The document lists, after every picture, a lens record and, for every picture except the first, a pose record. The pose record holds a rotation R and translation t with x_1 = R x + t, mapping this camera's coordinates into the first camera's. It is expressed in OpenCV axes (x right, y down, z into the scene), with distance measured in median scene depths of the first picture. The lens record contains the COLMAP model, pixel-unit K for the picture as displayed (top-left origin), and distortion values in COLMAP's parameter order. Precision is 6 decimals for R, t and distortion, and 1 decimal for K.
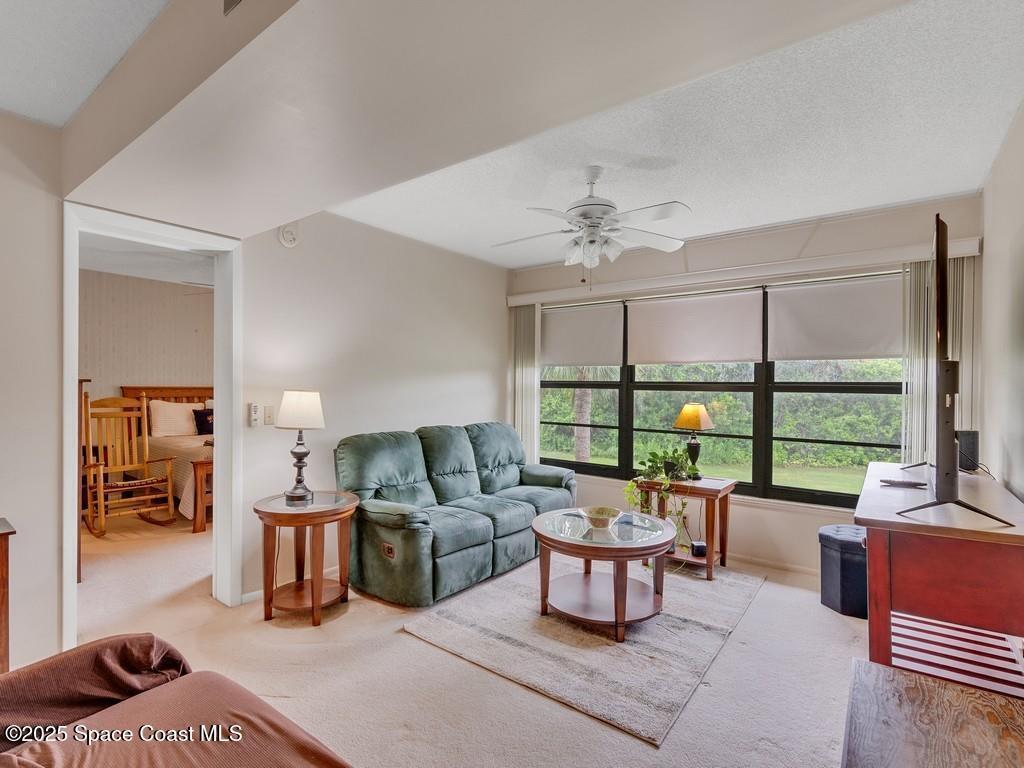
lens RADIAL K [[501.3, 0, 510.9], [0, 501.3, 386.7], [0, 0, 1]] dist [-0.002478, -0.000239]
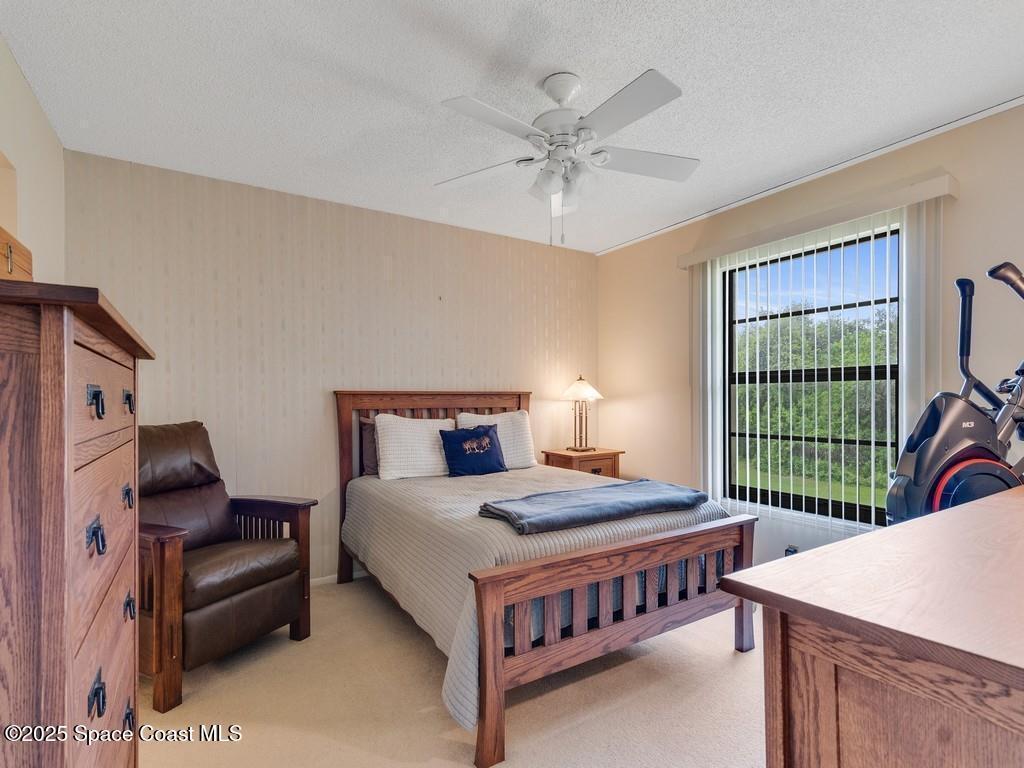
lens RADIAL K [[501.3, 0, 512.2], [0, 501.3, 392.2], [0, 0, 1]] dist [-0.002478, -0.000239]
pose [[0.938248, -0.013614, -0.345696, -0.358616], [0.008817, 0.999842, -0.015446, 0.011293], [0.345852, 0.011444, 0.938219, 0.491281]]
